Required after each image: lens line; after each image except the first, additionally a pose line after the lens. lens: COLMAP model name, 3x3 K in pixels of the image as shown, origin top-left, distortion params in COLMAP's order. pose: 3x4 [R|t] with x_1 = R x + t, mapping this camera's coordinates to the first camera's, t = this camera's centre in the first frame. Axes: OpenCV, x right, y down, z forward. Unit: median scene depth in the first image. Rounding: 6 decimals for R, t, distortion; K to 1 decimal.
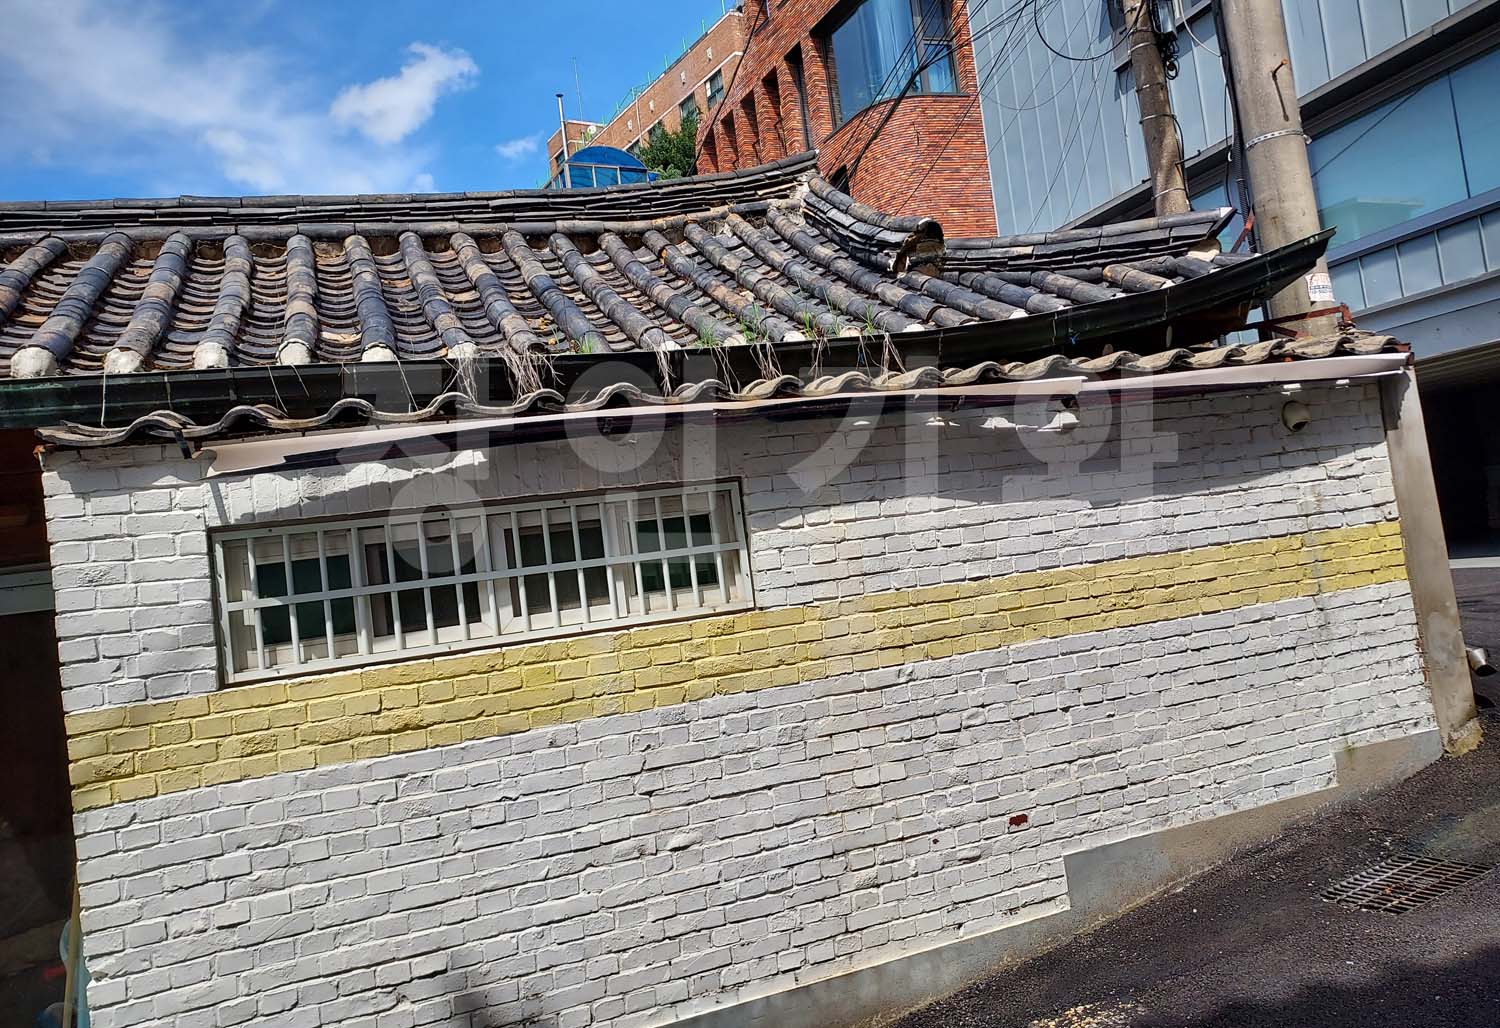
lens RADIAL K [[1092.7, 0, 748.6], [0, 1092.7, 502.8], [0, 0, 1]] dist [0.047554, -0.005371]
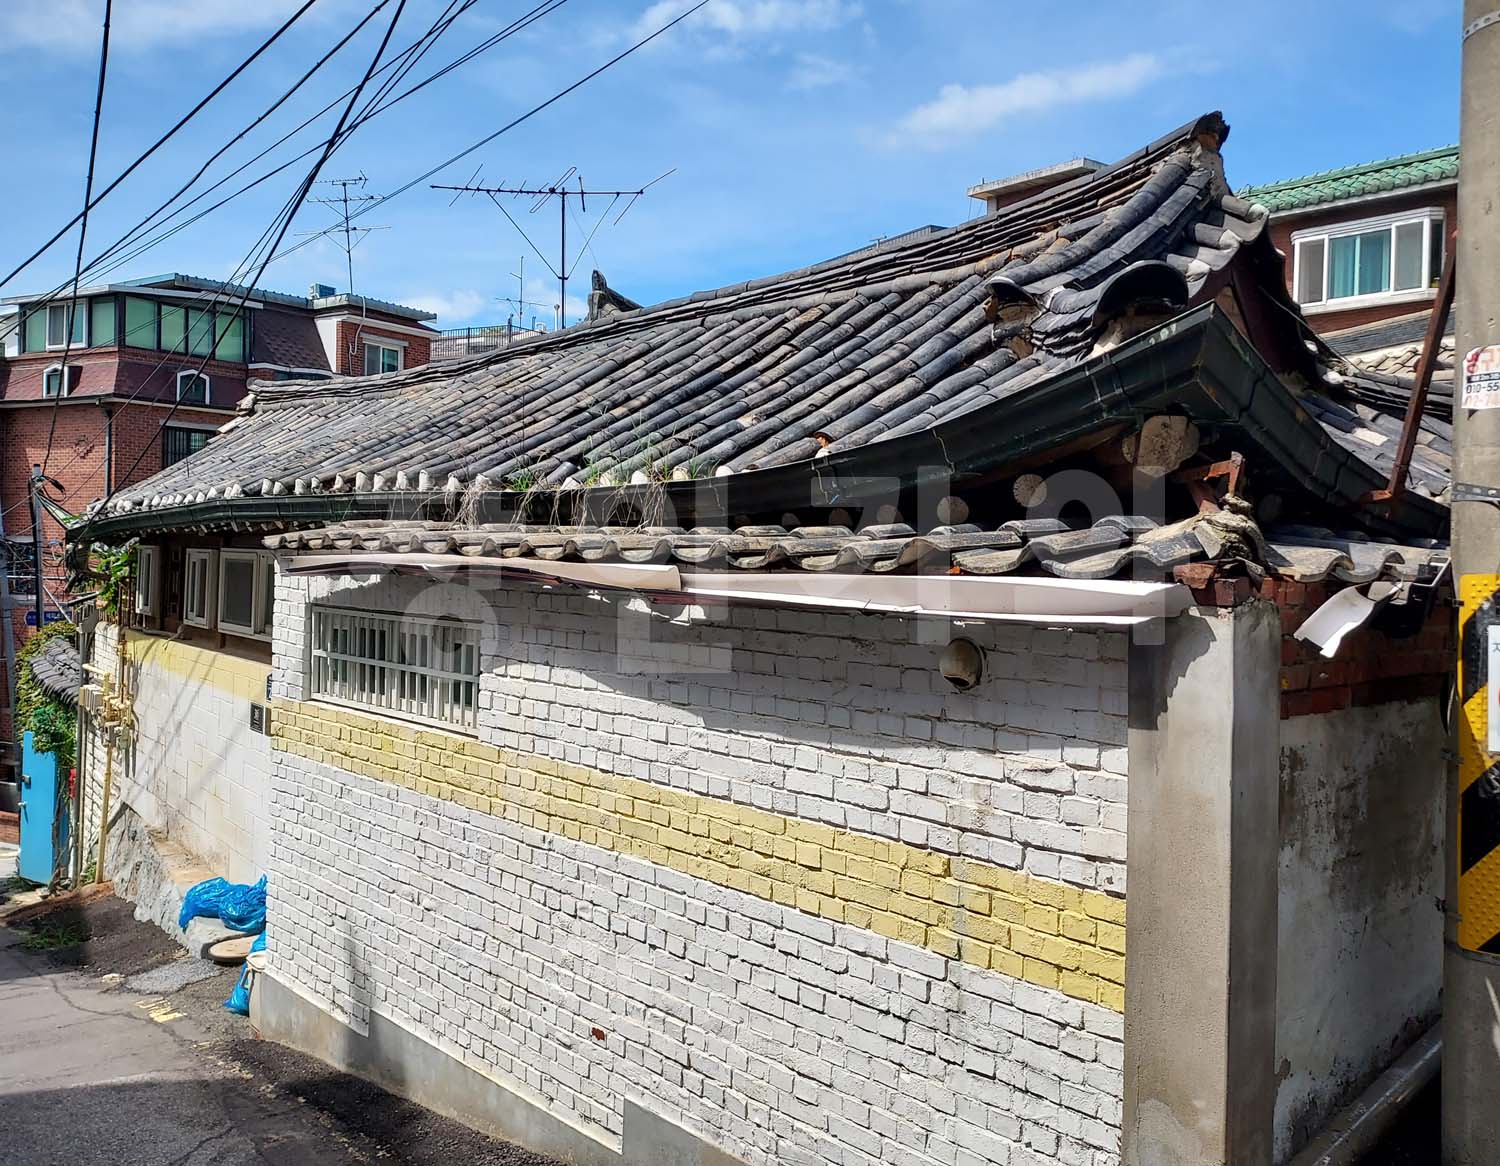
lens RADIAL K [[1223.6, 0, 750.3], [0, 1223.6, 576.0], [0, 0, 1]] dist [0.065381, -0.001272]
pose [[0.404582, 0.145991, -0.902774, 1.068909], [-0.018984, 0.988303, 0.151314, -0.230176], [0.914305, -0.044080, 0.402621, 0.644464]]
